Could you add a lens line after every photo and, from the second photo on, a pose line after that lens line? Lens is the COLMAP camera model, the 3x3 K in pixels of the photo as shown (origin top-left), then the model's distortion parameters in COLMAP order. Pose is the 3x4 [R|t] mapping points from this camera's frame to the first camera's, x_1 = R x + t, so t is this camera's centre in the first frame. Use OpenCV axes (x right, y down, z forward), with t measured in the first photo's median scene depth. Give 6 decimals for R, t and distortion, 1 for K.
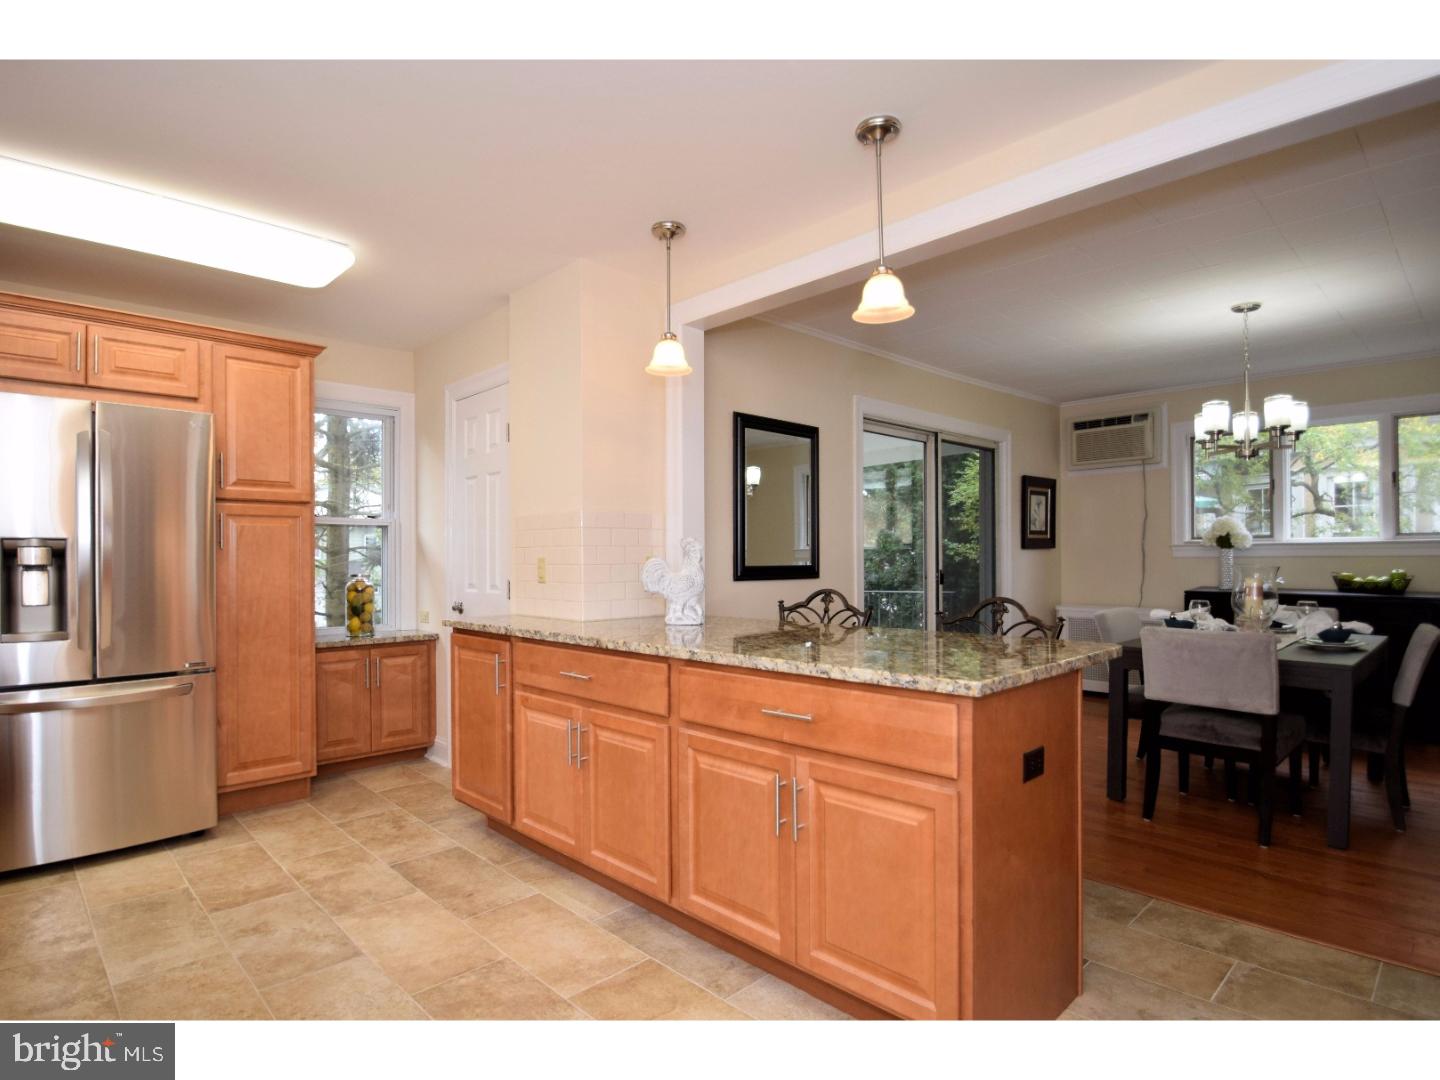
lens RADIAL K [[766.1, 0, 667.0], [0, 766.1, 558.8], [0, 0, 1]] dist [-0.023926, -0.002232]
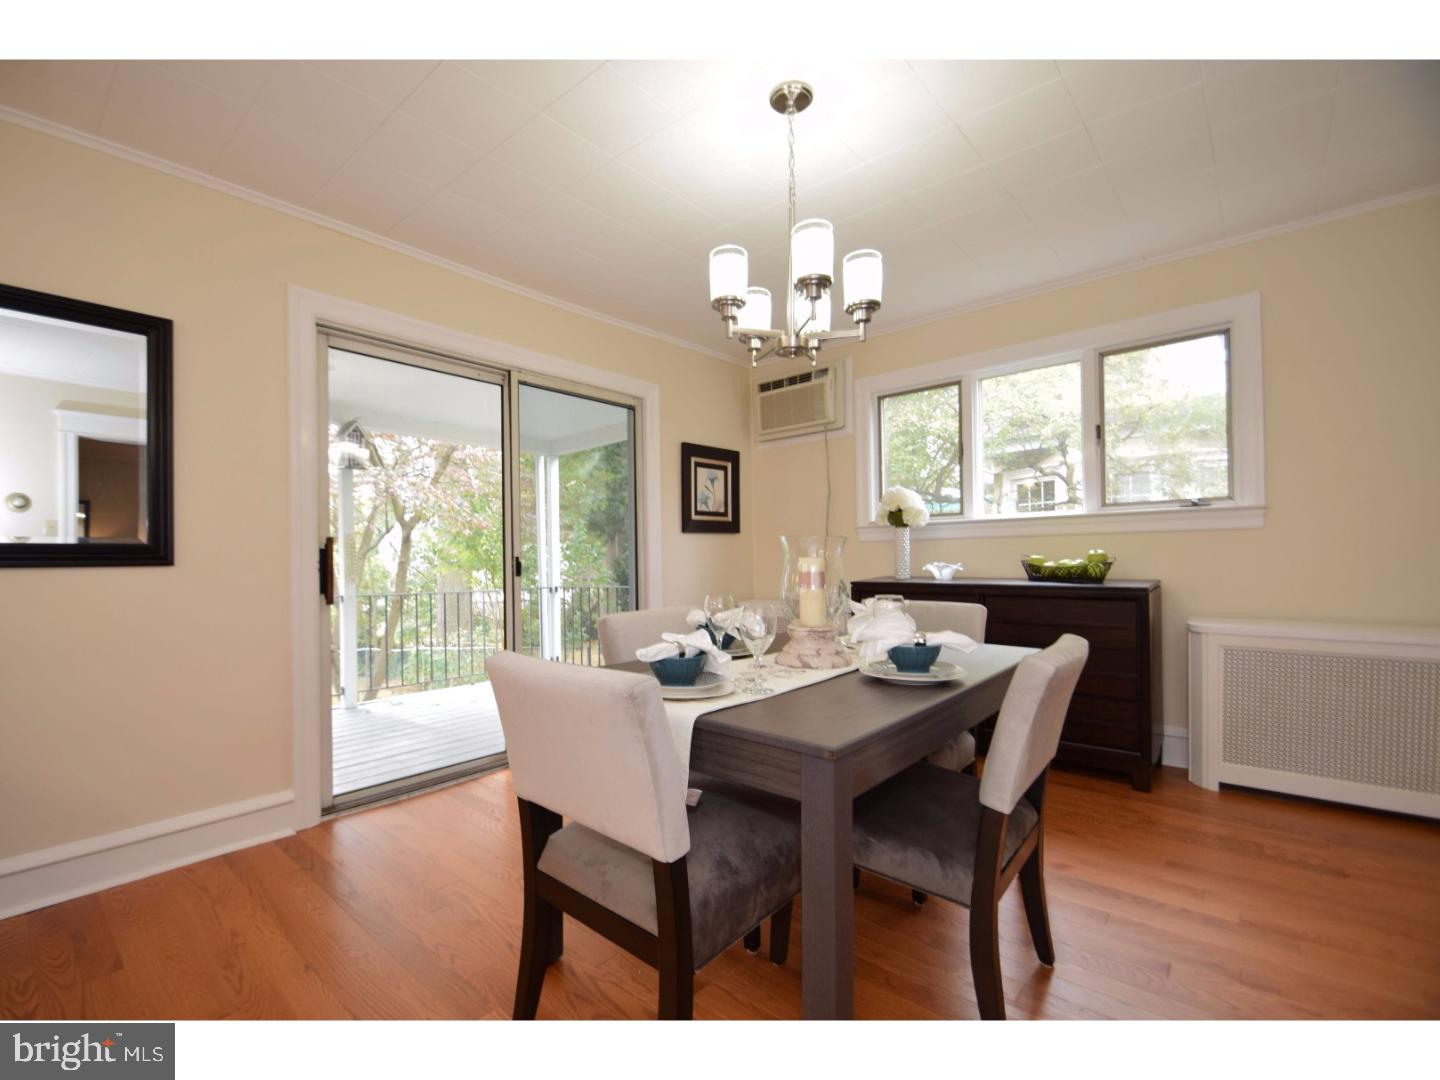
lens RADIAL K [[626.6, 0, 684.4], [0, 626.6, 556.5], [0, 0, 1]] dist [0.009134, -0.014783]
pose [[0.995297, -0.006524, 0.096654, 0.891775], [0.007239, 0.999949, -0.007048, 0.038955], [-0.096604, 0.007714, 0.995293, 0.730736]]
